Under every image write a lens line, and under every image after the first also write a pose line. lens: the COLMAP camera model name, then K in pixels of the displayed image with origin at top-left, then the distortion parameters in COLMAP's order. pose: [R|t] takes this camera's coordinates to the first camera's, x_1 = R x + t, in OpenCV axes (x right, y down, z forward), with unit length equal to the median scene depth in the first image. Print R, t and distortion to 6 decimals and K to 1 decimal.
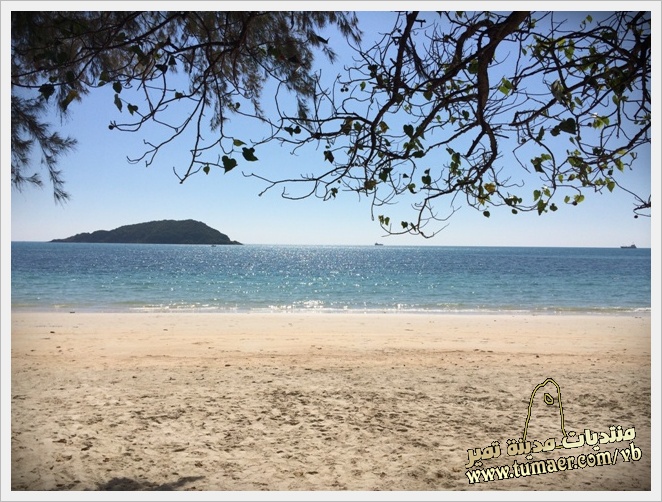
lens RADIAL K [[499.3, 0, 330.3], [0, 499.3, 230.5], [0, 0, 1]] dist [0.064595, -0.082230]
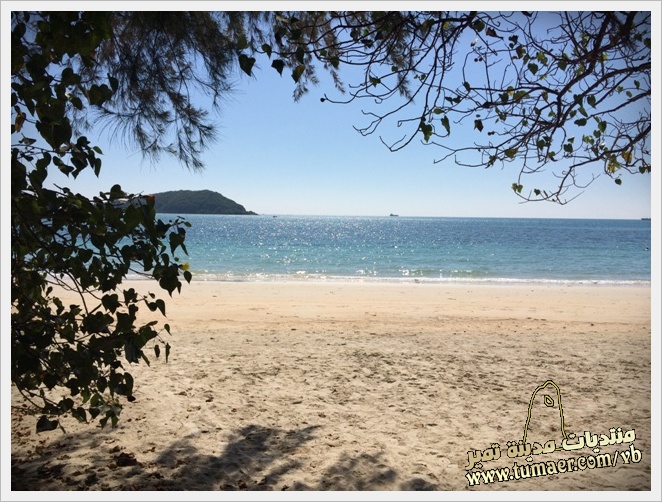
lens RADIAL K [[499.3, 0, 330.3], [0, 499.3, 230.5], [0, 0, 1]] dist [0.064595, -0.082230]
pose [[0.999621, 0.005073, -0.027051, -0.177664], [-0.003491, 0.998298, 0.058212, 0.006081], [0.027300, -0.058096, 0.997938, -0.038503]]
